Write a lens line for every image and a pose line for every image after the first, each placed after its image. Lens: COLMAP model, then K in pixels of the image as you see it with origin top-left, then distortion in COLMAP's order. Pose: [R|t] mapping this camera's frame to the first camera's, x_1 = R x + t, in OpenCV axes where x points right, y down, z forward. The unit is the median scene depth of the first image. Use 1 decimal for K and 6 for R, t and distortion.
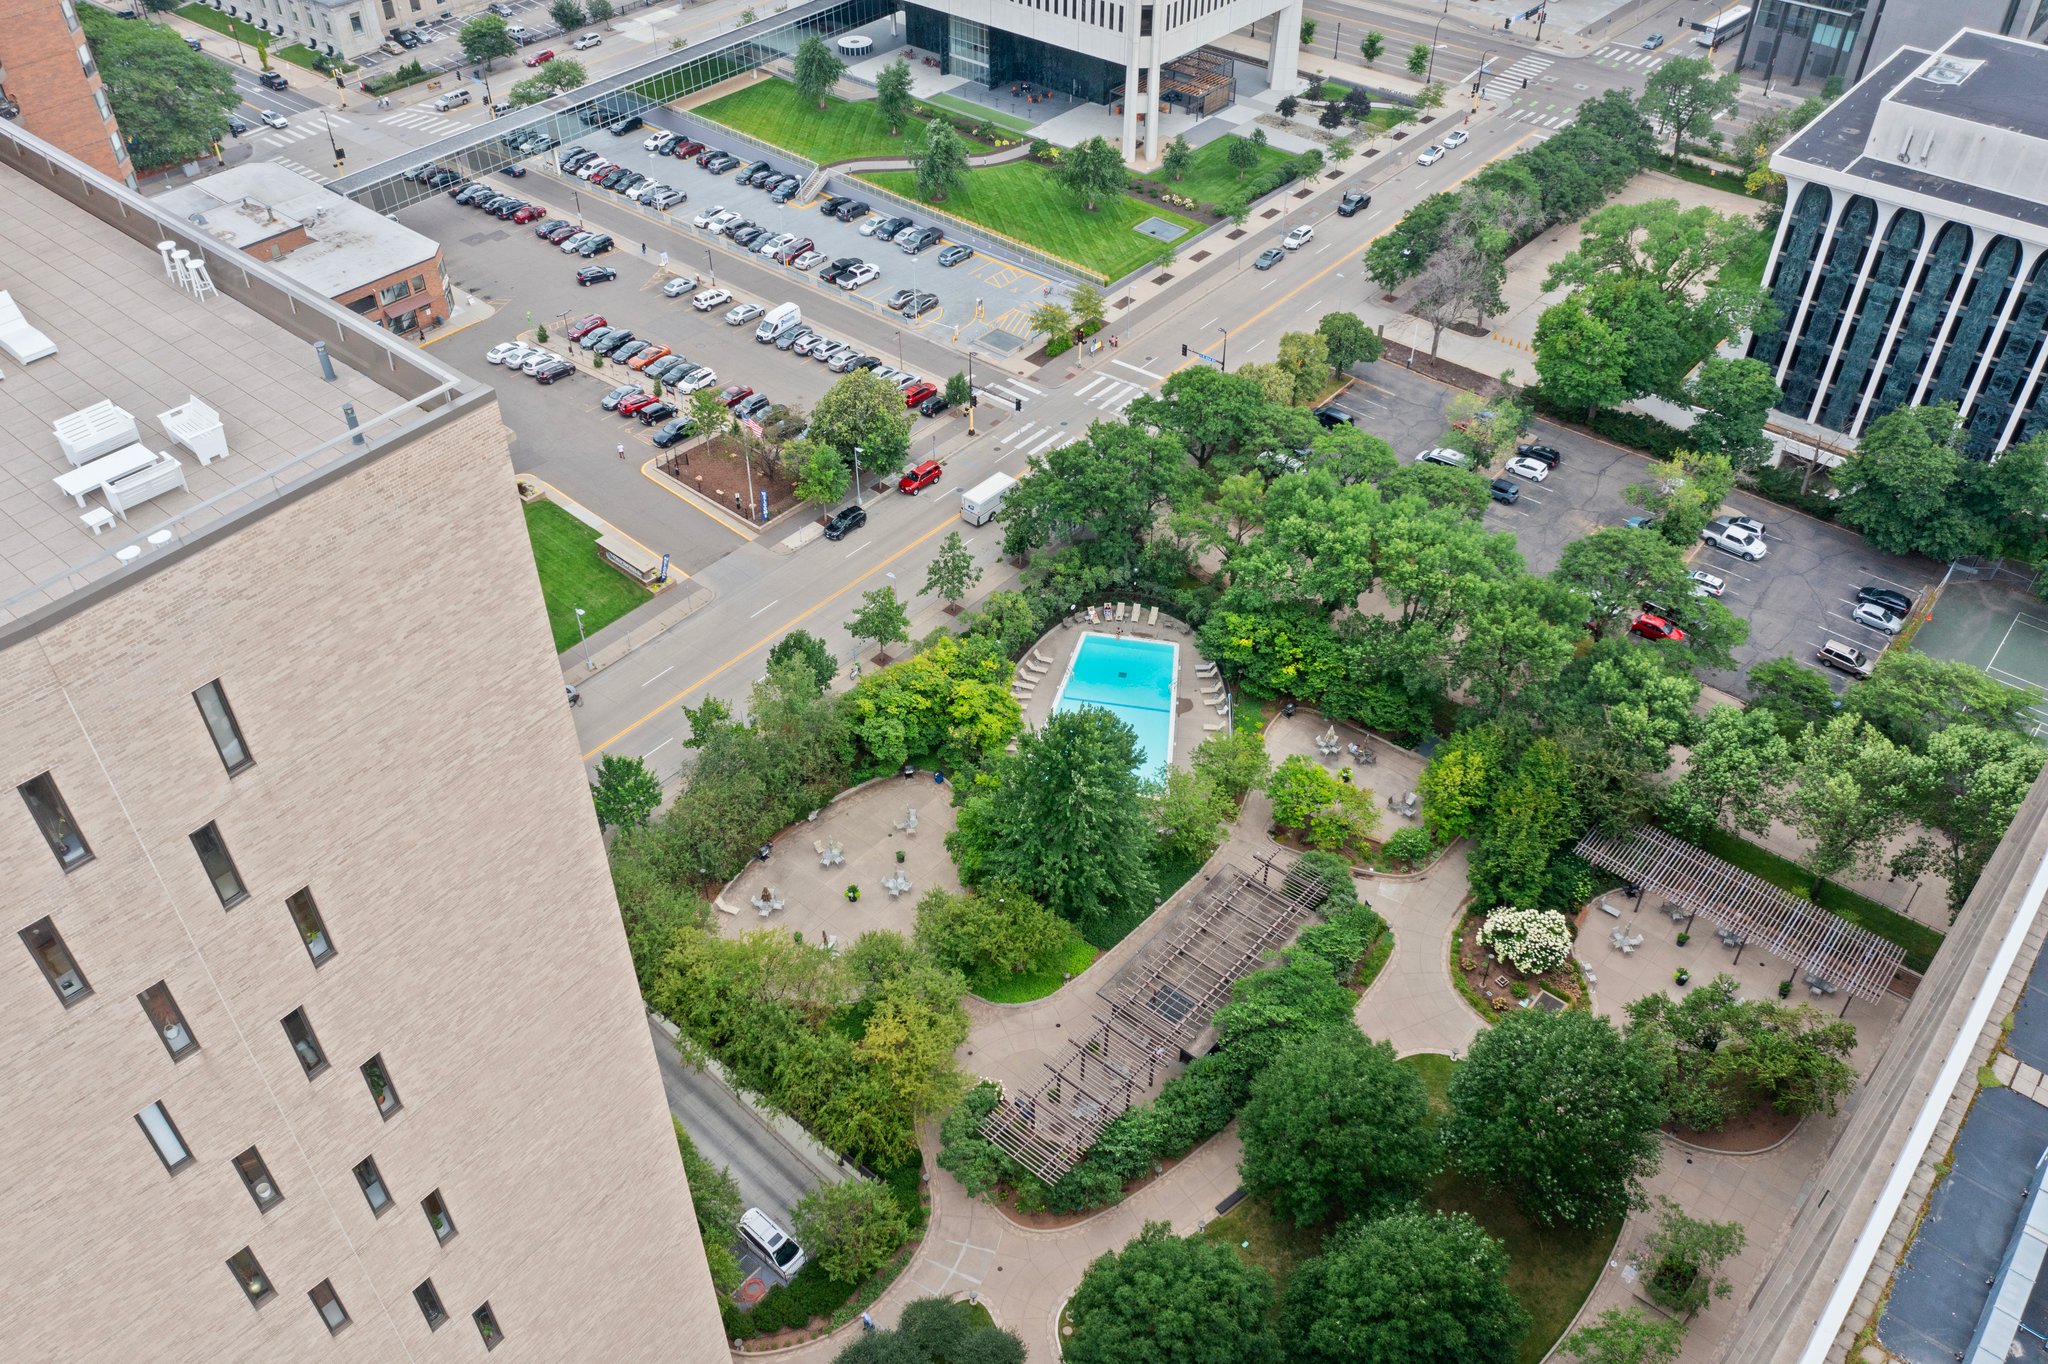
lens RADIAL K [[1616.7, 0, 1031.1], [0, 1616.7, 672.0], [0, 0, 1]] dist [-0.025466, -0.004116]
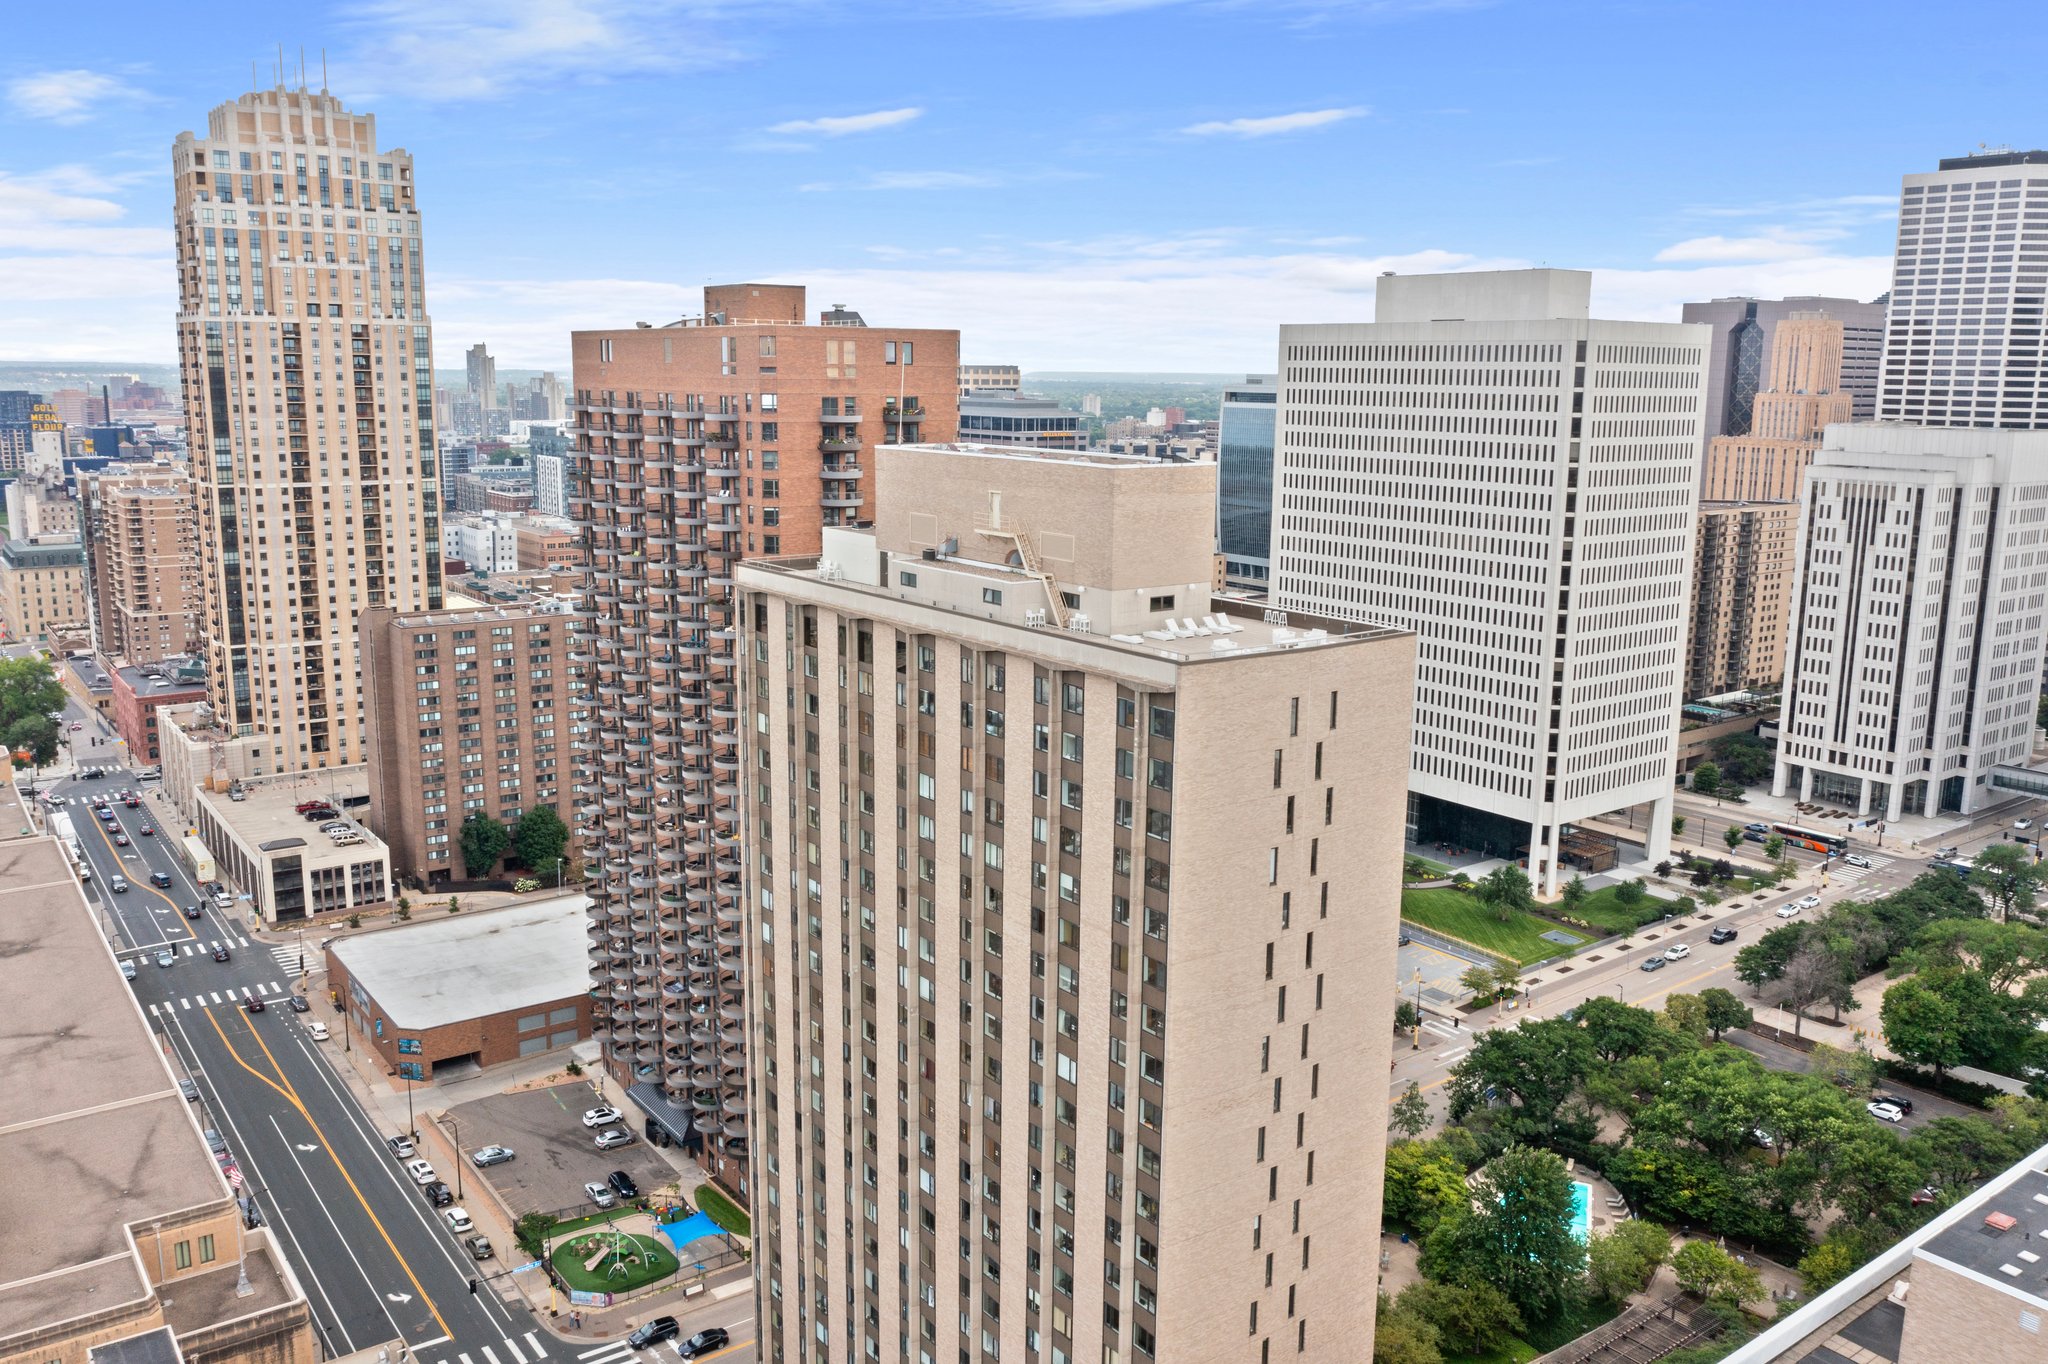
lens RADIAL K [[1630.5, 0, 1024.0], [0, 1630.5, 682.0], [0, 0, 1]] dist [-0.091034, 0.101308]
pose [[0.972971, 0.053301, -0.224694, -0.053528], [-0.156882, 0.866562, -0.473770, 0.206314], [0.169459, 0.496215, 0.851502, -0.229016]]
